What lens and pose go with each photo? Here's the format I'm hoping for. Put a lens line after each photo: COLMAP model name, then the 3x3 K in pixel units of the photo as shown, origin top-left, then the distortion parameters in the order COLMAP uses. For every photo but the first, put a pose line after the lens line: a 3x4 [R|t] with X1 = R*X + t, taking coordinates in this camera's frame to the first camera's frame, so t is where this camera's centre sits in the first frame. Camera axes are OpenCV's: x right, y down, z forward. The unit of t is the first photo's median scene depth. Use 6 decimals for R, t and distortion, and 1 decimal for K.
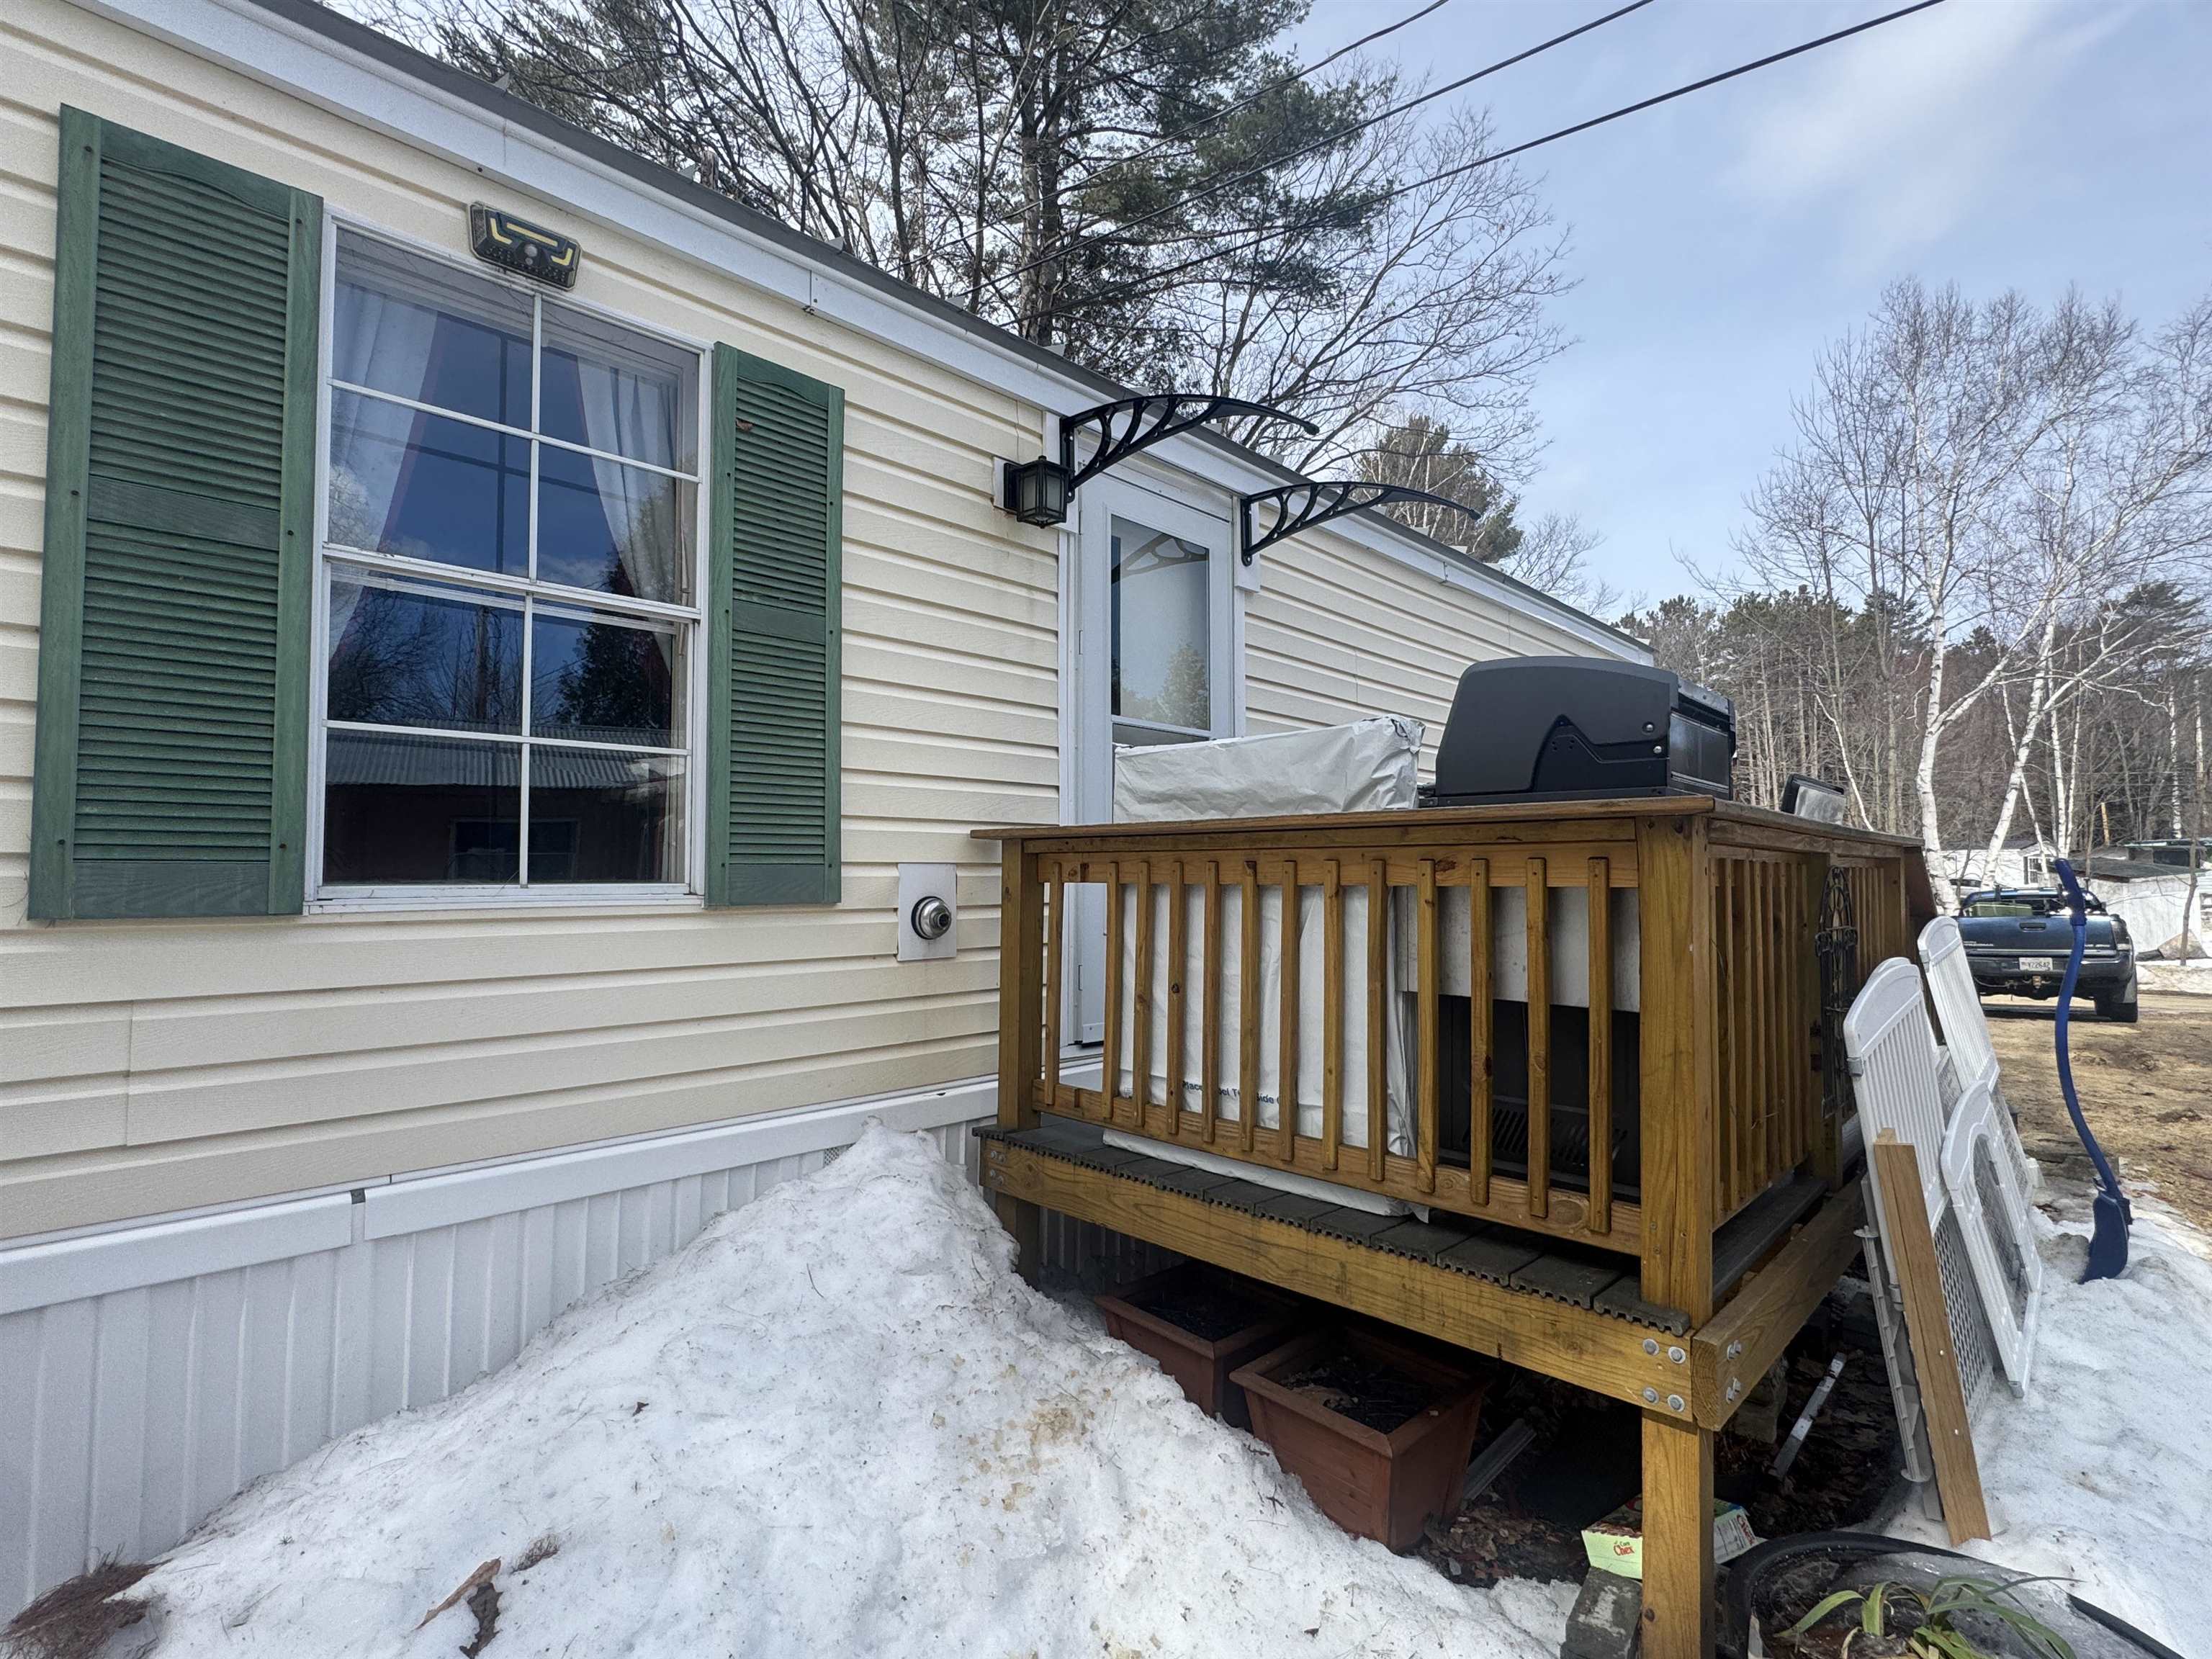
lens RADIAL K [[1035.8, 0, 1105.4], [0, 1035.8, 833.0], [0, 0, 1]] dist [-0.016461, 0.010169]
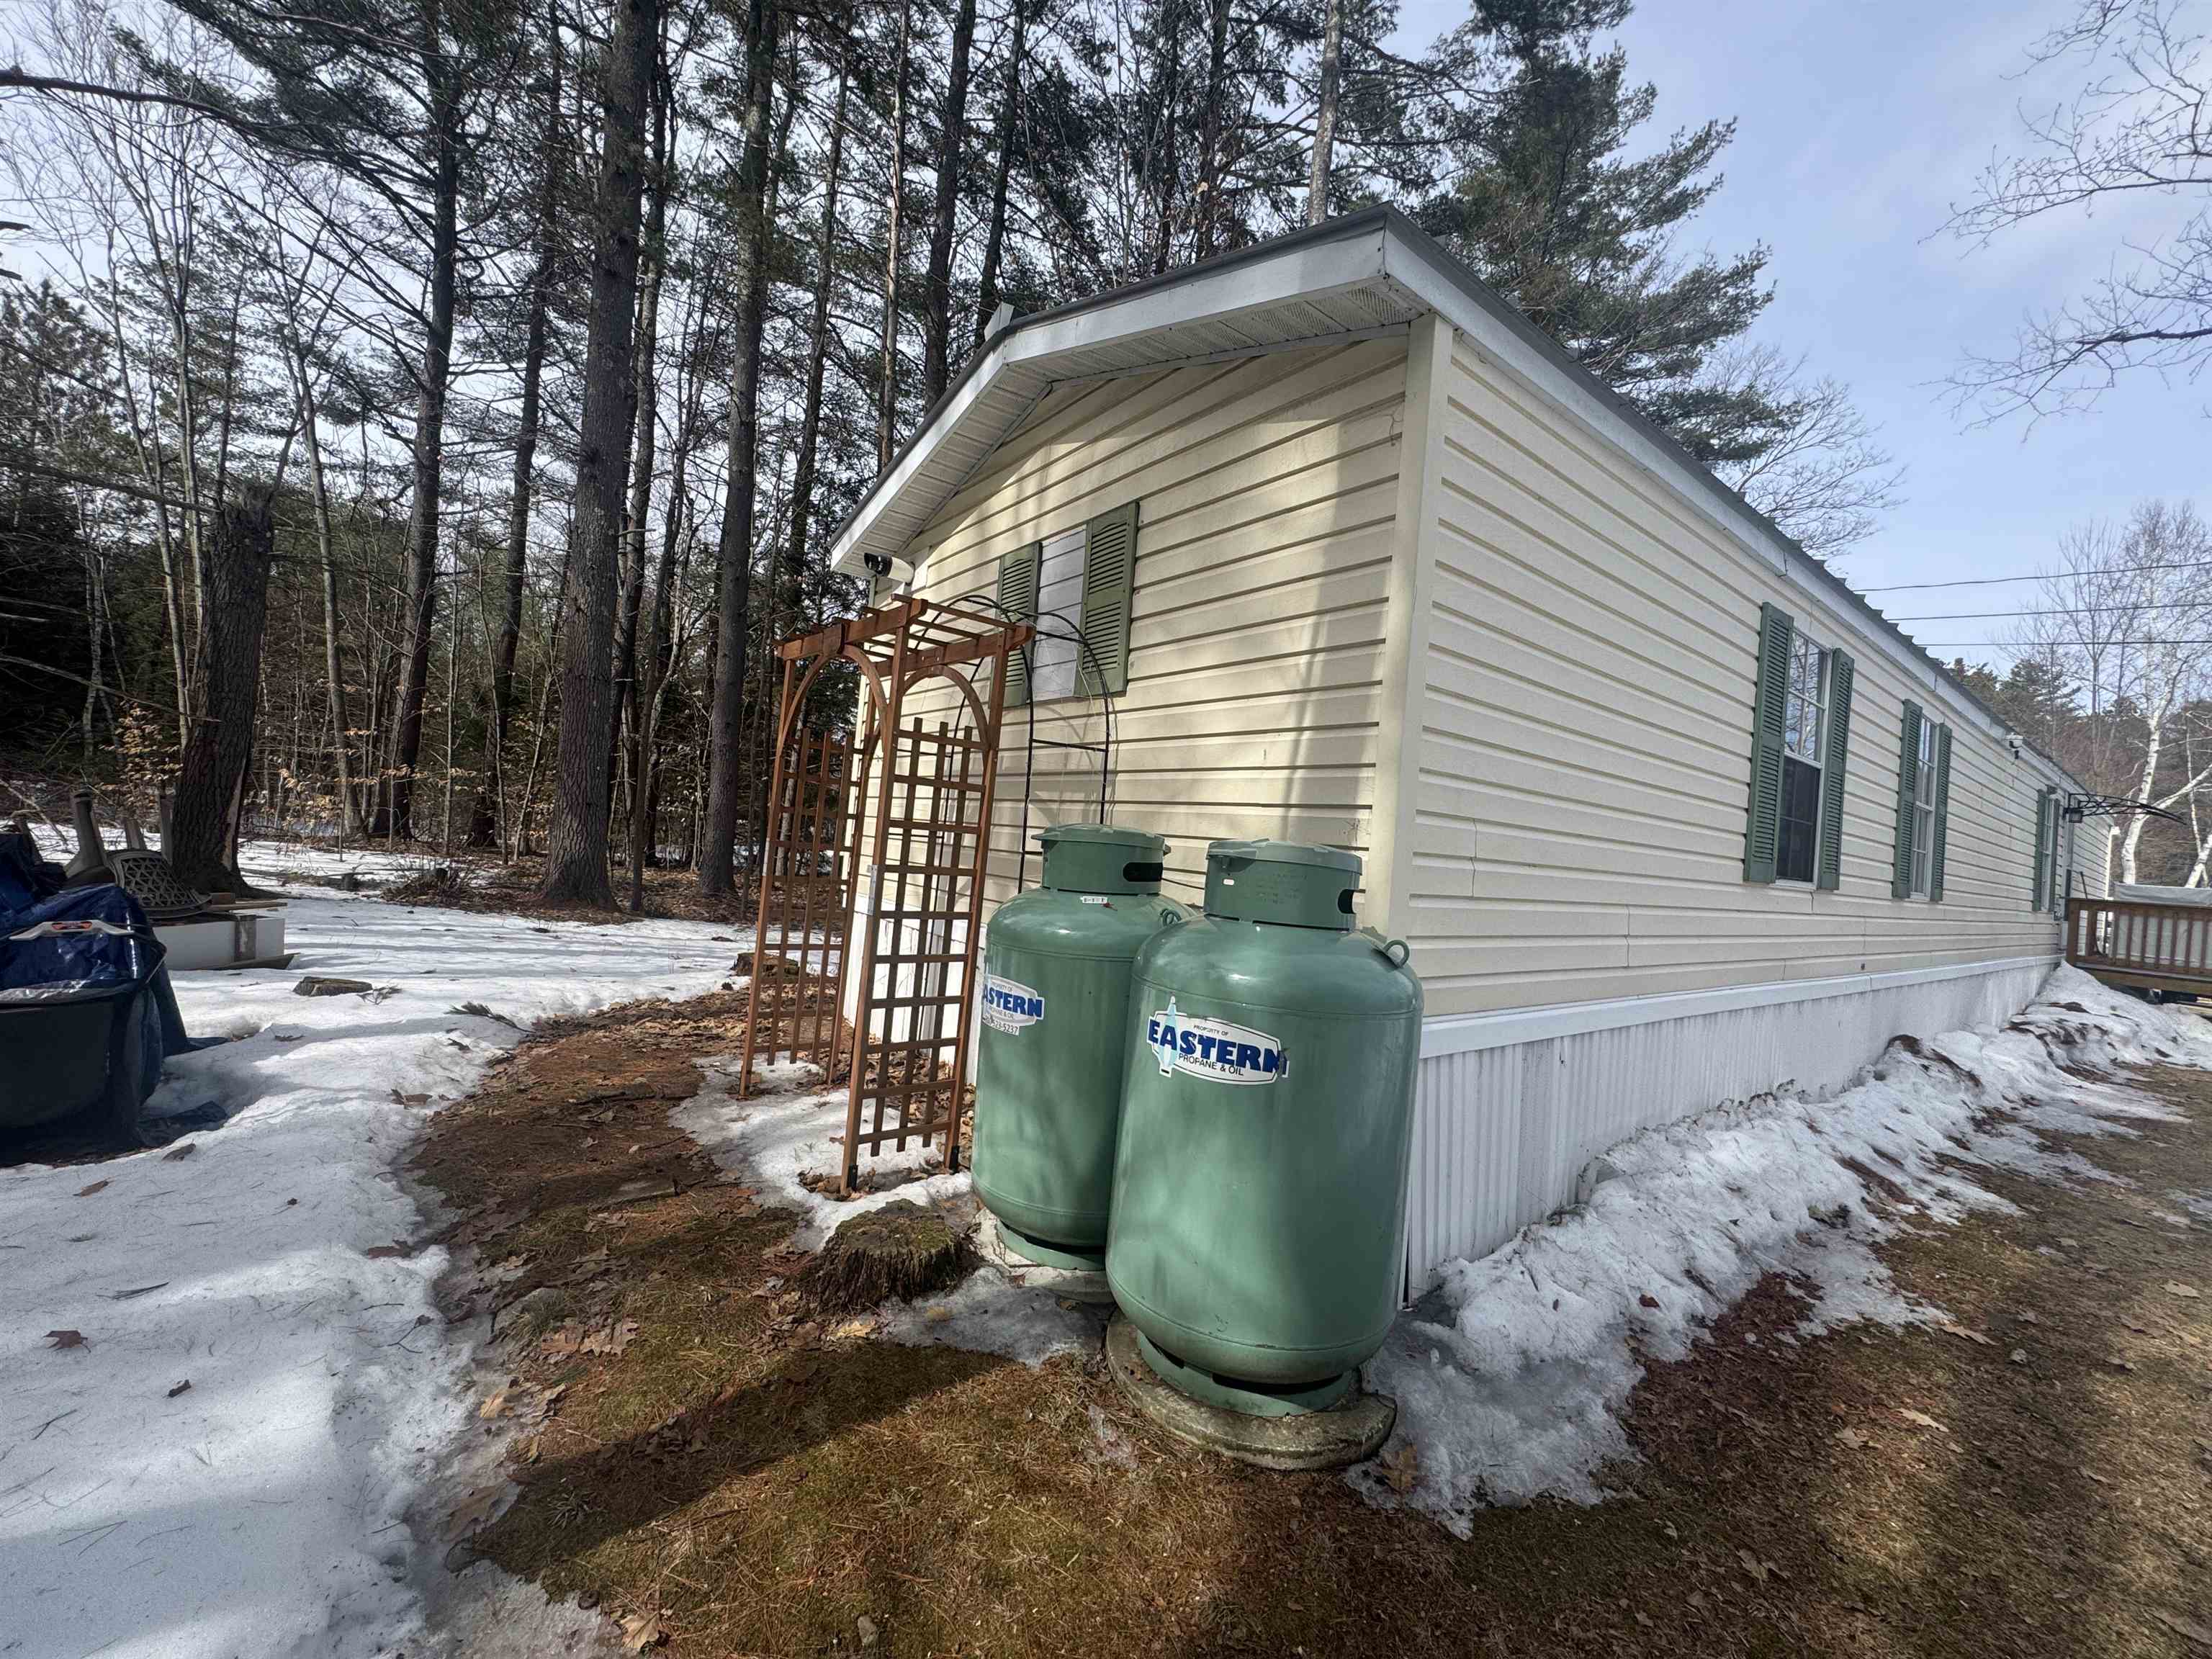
lens RADIAL K [[886.5, 0, 1104.0], [0, 886.5, 829.2], [0, 0, 1]] dist [-0.002486, 0.000365]
pose [[0.989220, 0.073745, -0.126514, -0.461907], [-0.071056, 0.997143, 0.025645, -0.012135], [0.128044, -0.016379, 0.991633, -0.402870]]
